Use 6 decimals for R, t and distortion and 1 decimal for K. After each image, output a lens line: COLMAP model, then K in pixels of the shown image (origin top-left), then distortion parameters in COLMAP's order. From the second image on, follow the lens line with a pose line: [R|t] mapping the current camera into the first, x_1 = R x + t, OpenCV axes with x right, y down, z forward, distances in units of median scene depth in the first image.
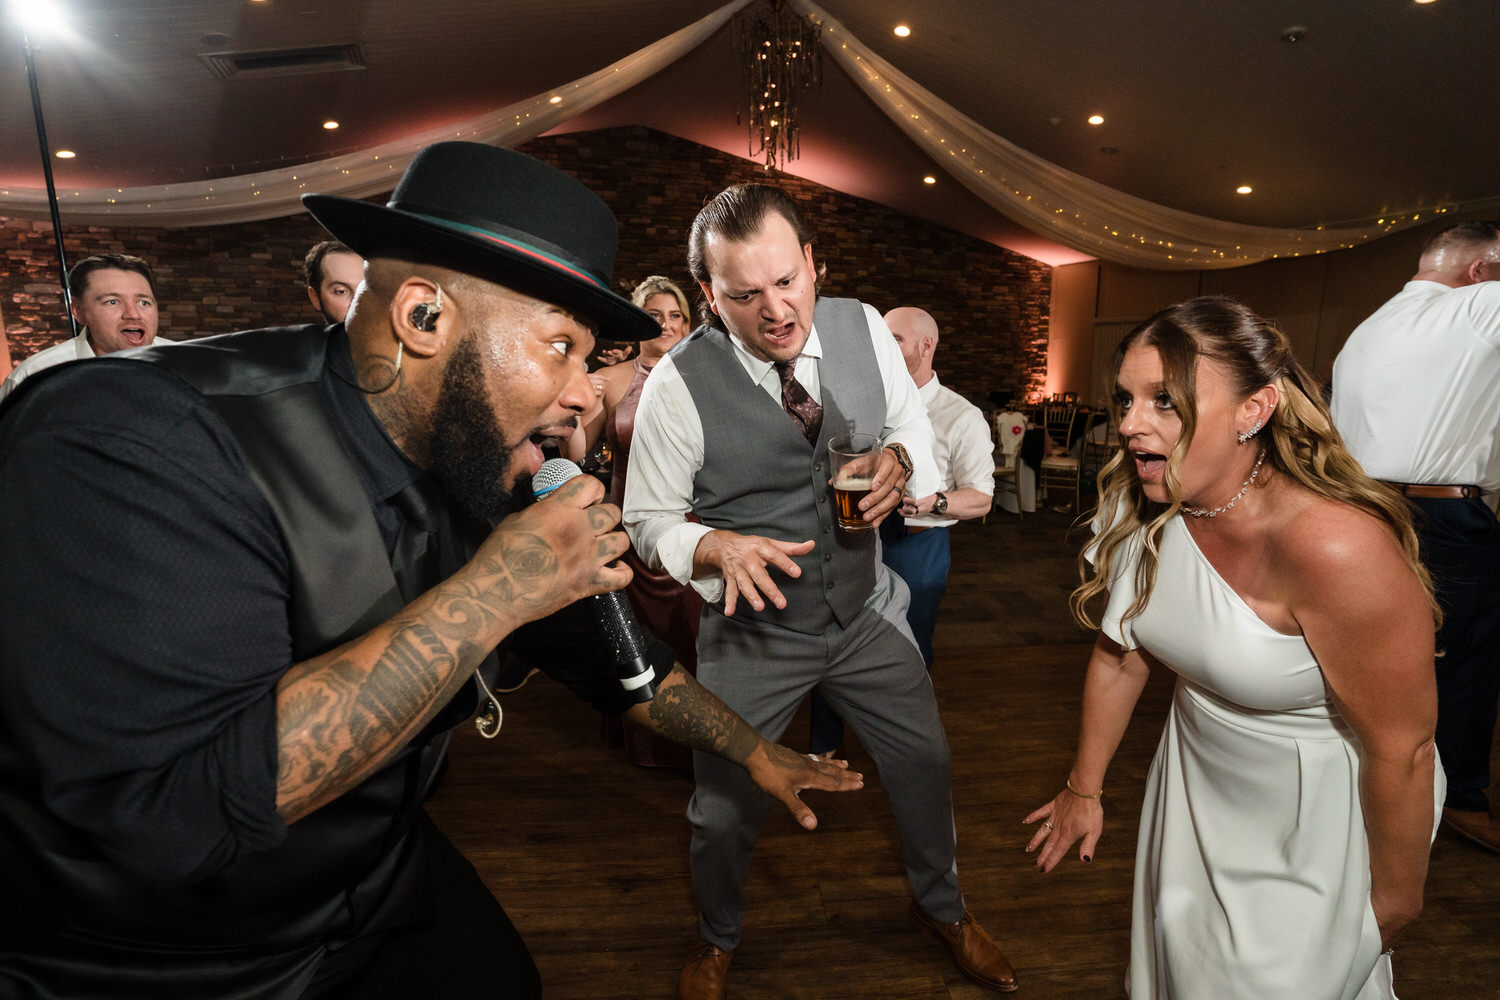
lens RADIAL K [[750.4, 0, 746.6], [0, 750.4, 508.9], [0, 0, 1]] dist [-0.066733, 0.007509]
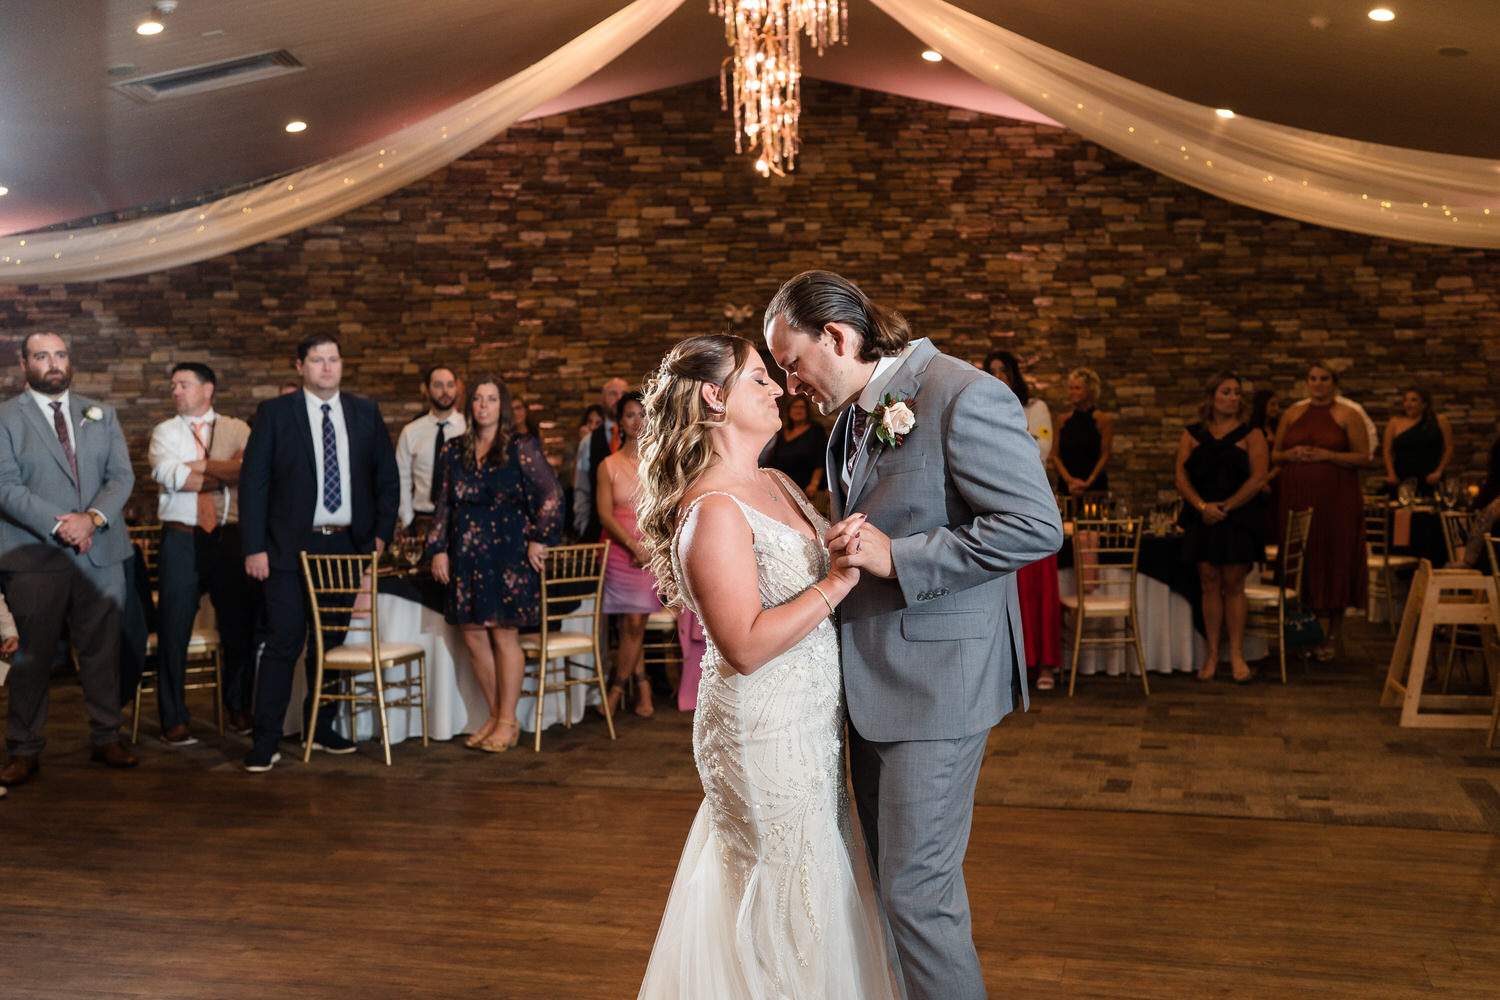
lens RADIAL K [[1543.1, 0, 751.4], [0, 1543.1, 499.4], [0, 0, 1]] dist [-0.045047, 0.000000]
pose [[0.939908, -0.003106, -0.341415, 0.276882], [-0.046808, 0.989345, -0.137862, 0.032074], [0.338205, 0.145558, 0.929747, -0.175673]]
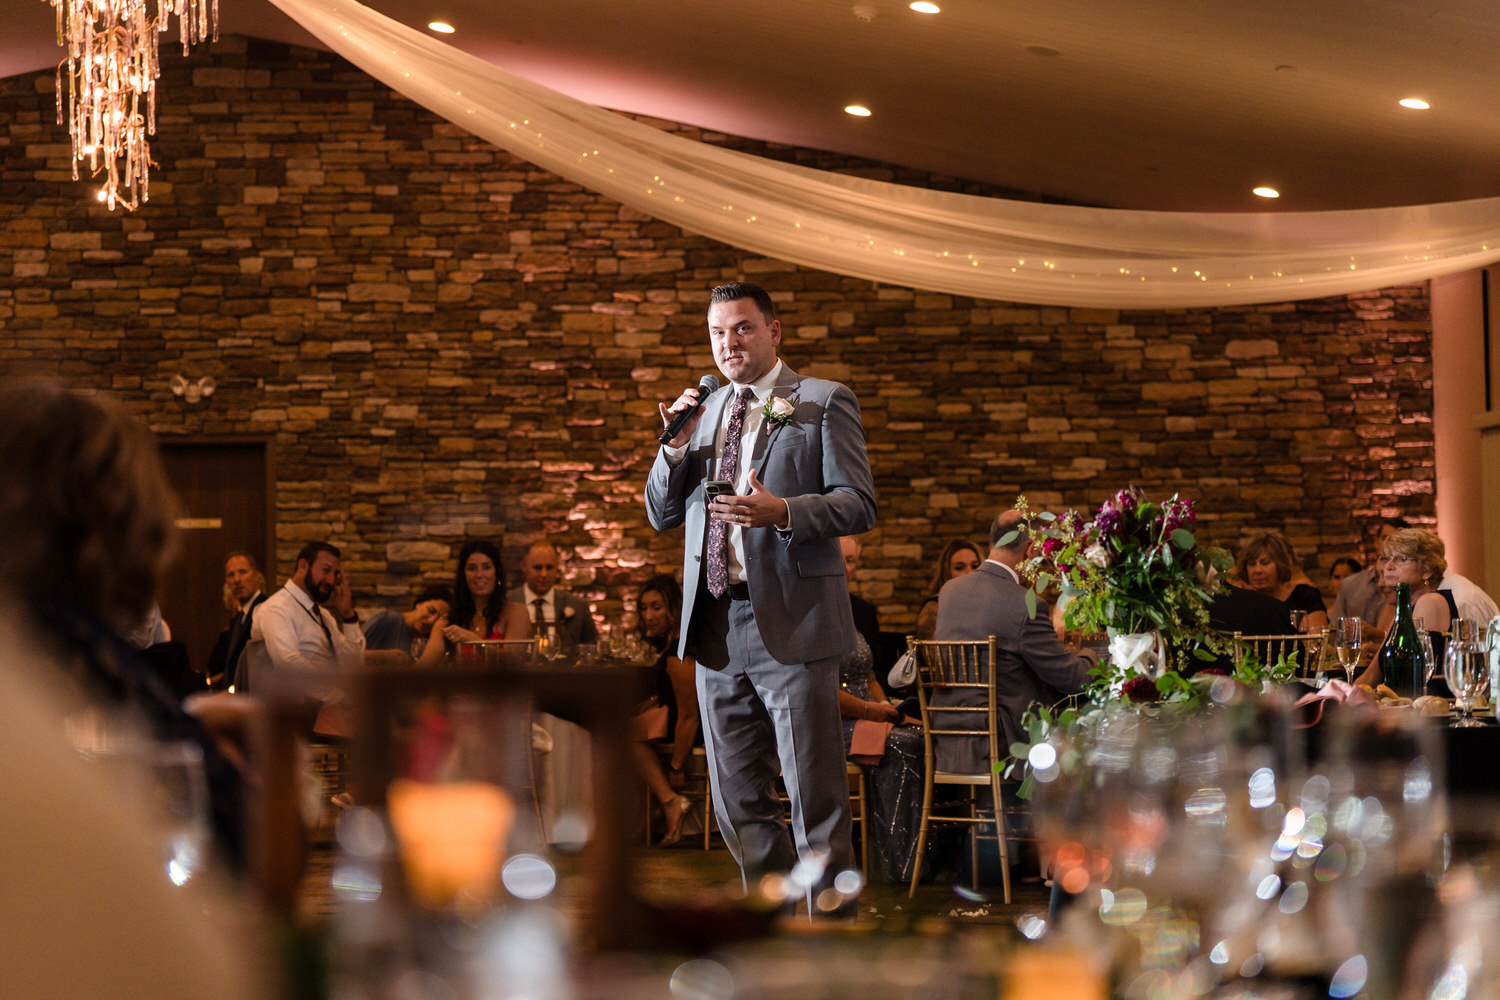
lens RADIAL K [[3019.9, 0, 747.8], [0, 3019.9, 491.2], [0, 0, 1]] dist [-0.050842, 0.000000]
pose [[0.960738, -0.029381, -0.275898, 0.578724], [-0.035630, 0.973080, -0.227698, 0.127680], [0.275160, 0.228589, 0.933828, -0.475859]]
